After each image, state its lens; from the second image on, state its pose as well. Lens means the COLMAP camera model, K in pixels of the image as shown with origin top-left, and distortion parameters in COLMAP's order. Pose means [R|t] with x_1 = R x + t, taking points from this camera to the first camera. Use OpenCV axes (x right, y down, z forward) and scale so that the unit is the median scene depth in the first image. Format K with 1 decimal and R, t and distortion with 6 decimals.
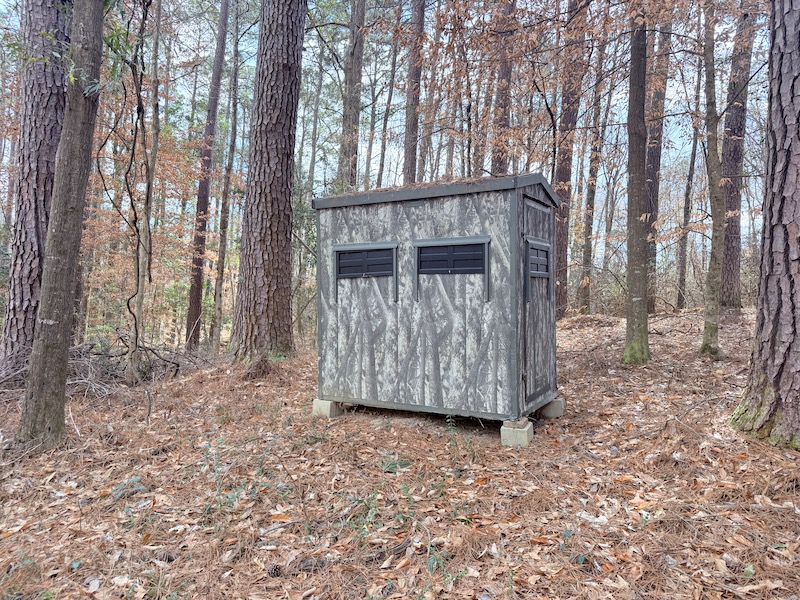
lens RADIAL K [[557.7, 0, 400.0], [0, 557.7, 300.2], [0, 0, 1]] dist [0.020484, -0.000186]
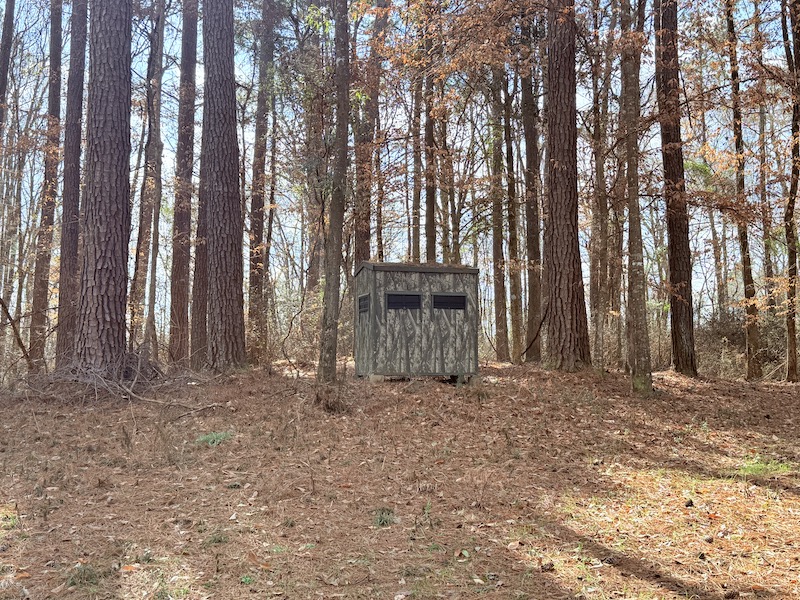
lens RADIAL K [[931.4, 0, 400.1], [0, 931.4, 299.5], [0, 0, 1]] dist [0.016530, 0.000000]
pose [[0.679972, 0.058645, 0.730889, -2.526552], [0.003328, 0.996539, -0.083056, 0.202204], [-0.733230, 0.058908, 0.677424, -1.220575]]
